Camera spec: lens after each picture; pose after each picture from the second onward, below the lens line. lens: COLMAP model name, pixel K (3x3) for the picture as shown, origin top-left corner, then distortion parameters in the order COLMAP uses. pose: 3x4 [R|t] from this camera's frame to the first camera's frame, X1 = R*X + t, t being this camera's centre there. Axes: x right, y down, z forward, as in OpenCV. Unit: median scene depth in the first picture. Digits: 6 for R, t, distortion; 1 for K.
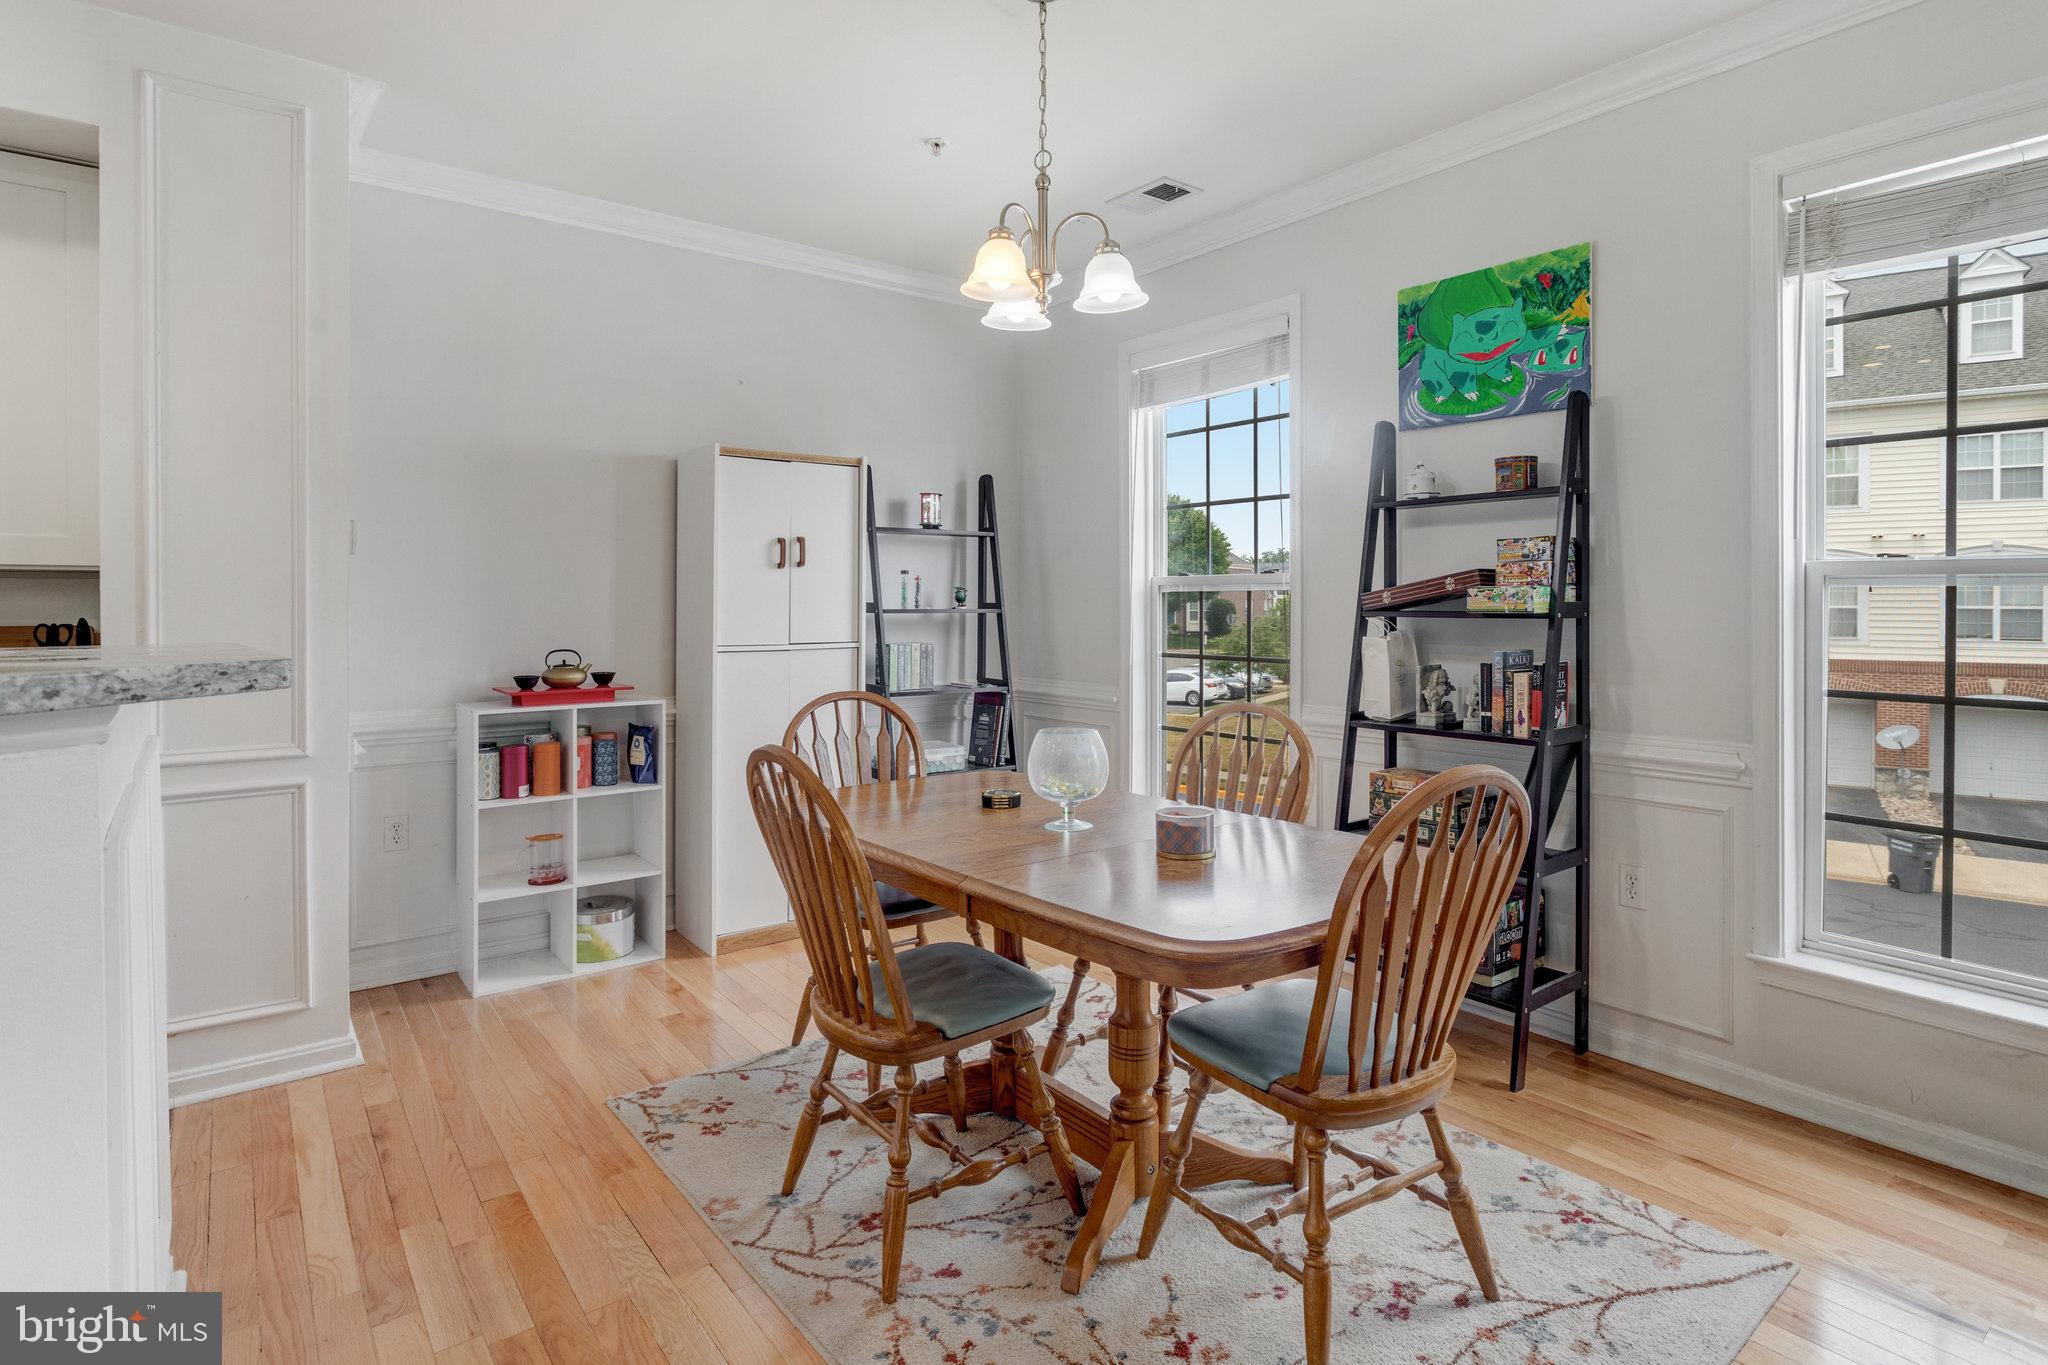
lens RADIAL K [[1077.0, 0, 1028.1], [0, 1077.0, 601.6], [0, 0, 1]] dist [-0.001660, -0.001163]
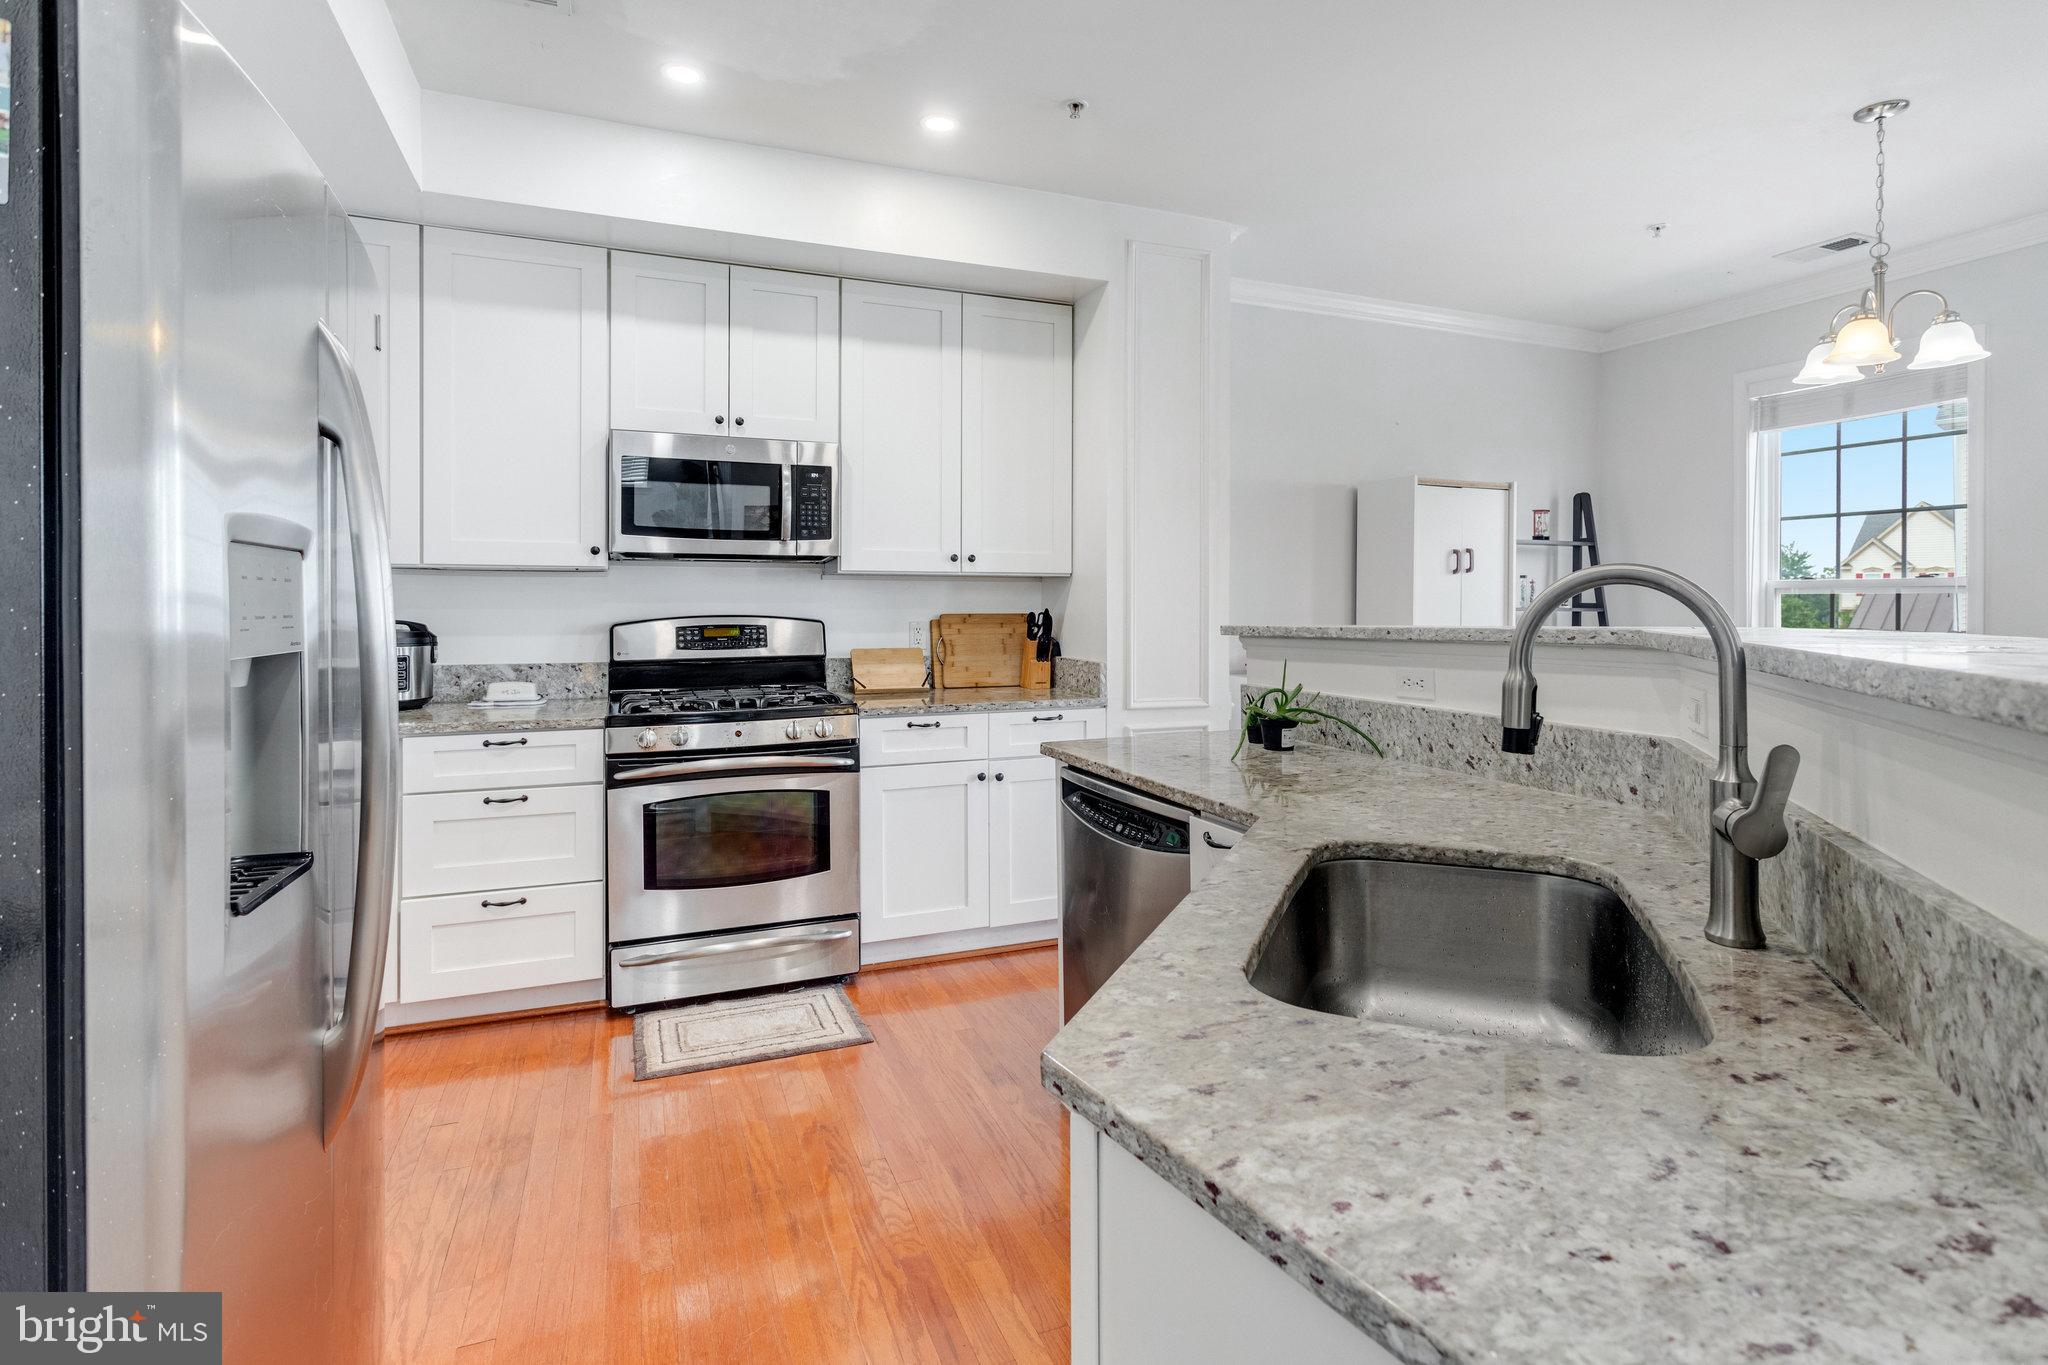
lens RADIAL K [[991.8, 0, 1024.5], [0, 991.8, 592.8], [0, 0, 1]] dist [-0.003810, 0.001433]
pose [[0.960064, 0.003629, -0.279758, -0.485923], [-0.006140, 0.999948, -0.008100, 0.004253], [0.279714, 0.009494, 0.960036, -0.296255]]
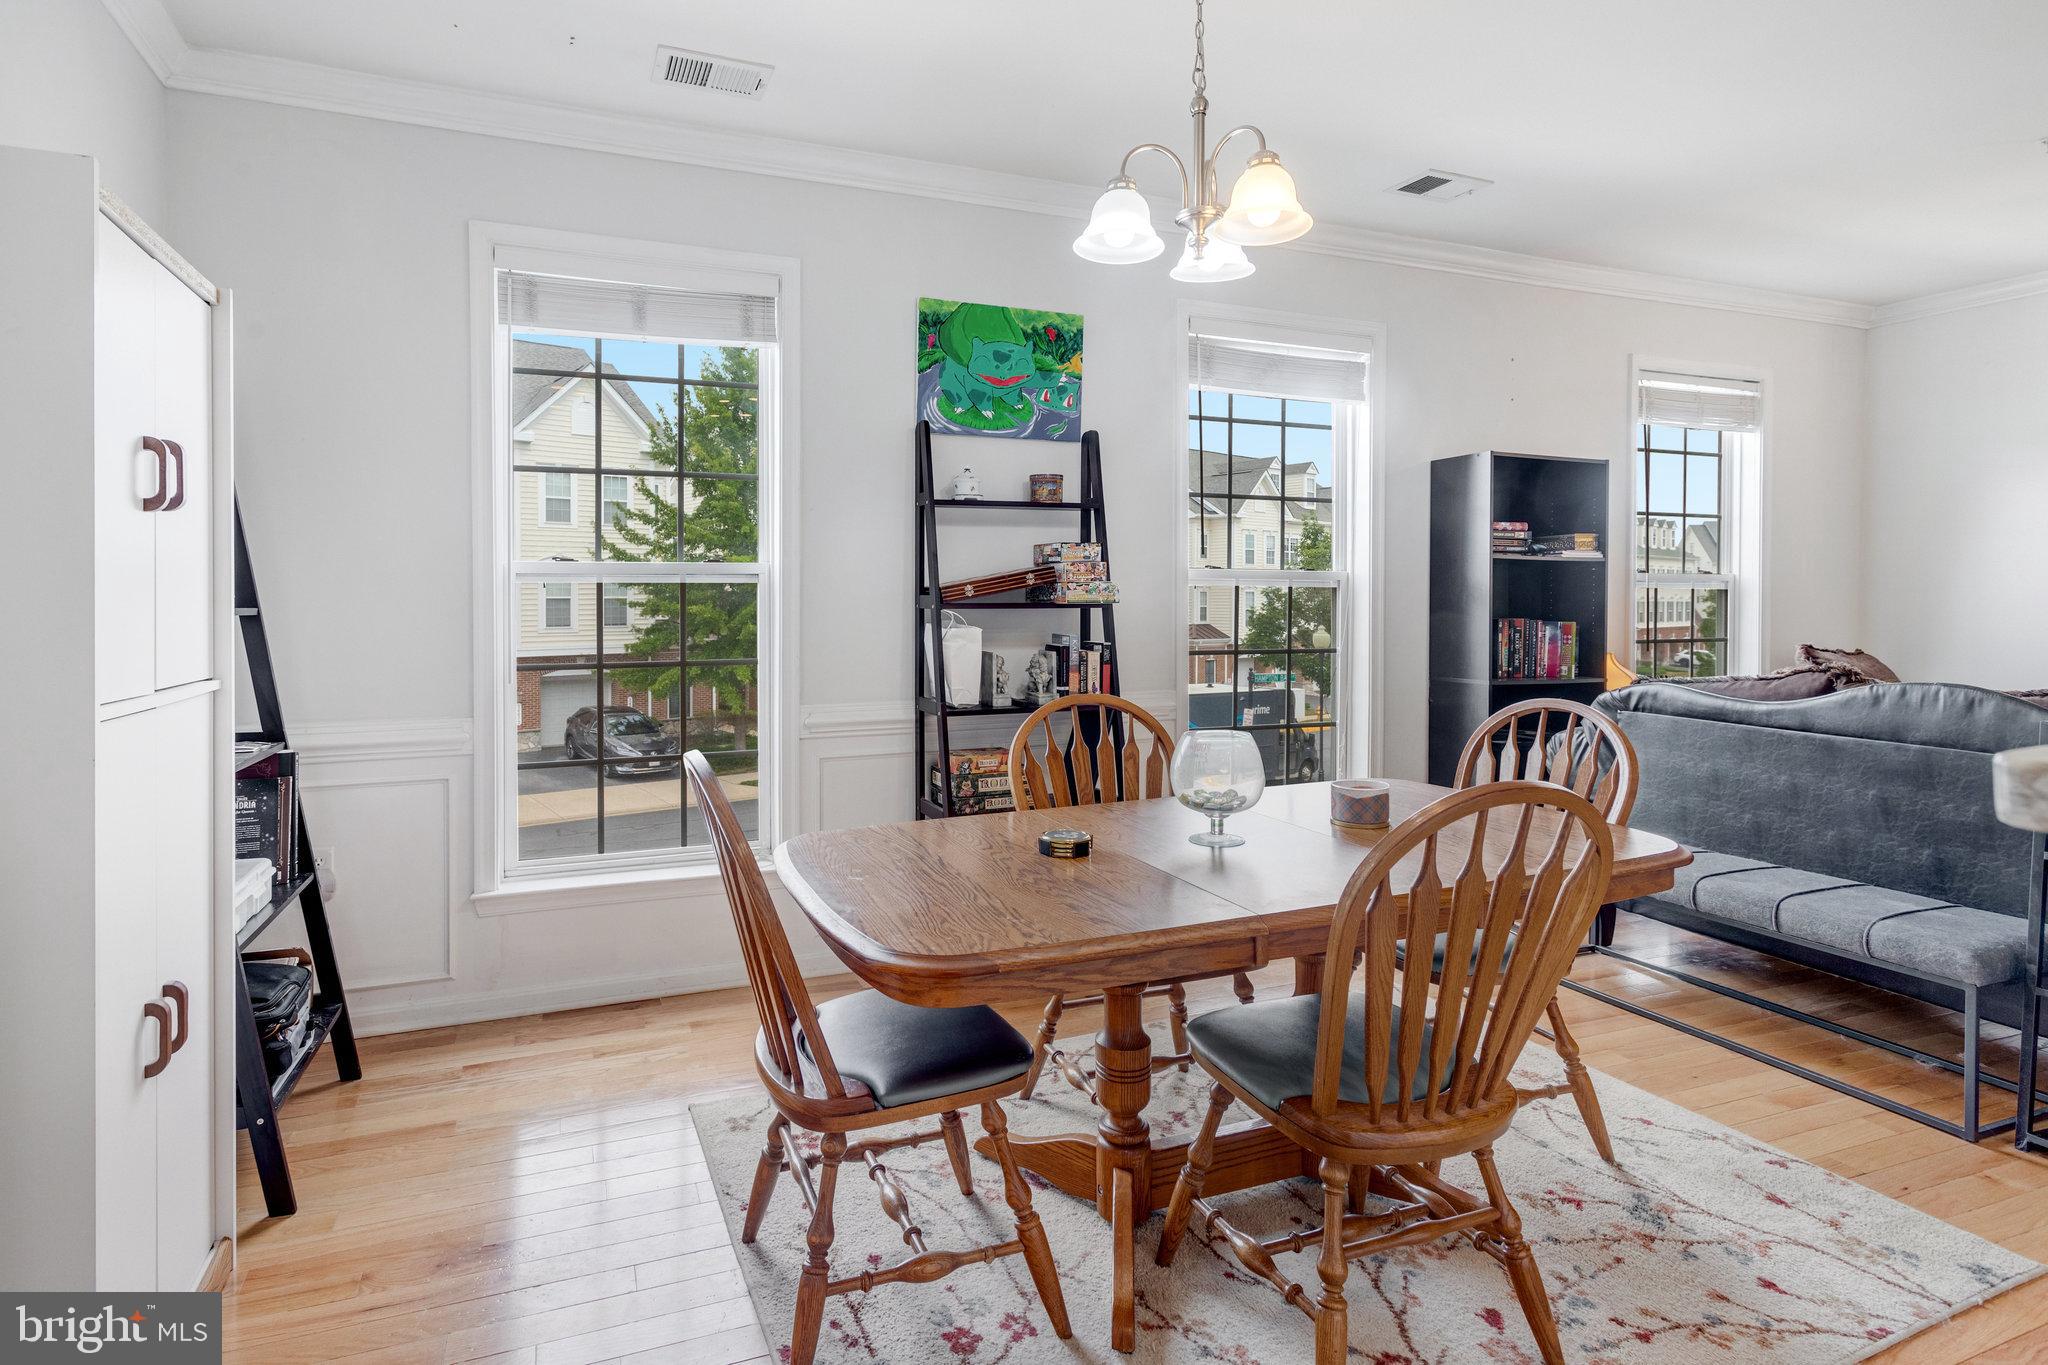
lens RADIAL K [[1018.0, 0, 946.2], [0, 1018.0, 612.3], [0, 0, 1]] dist [0.002248, 0.001746]
pose [[0.289944, -0.013224, 0.956952, -0.649795], [0.003941, 0.999913, 0.012623, 0.004777], [-0.957036, 0.000111, 0.289971, 0.748715]]
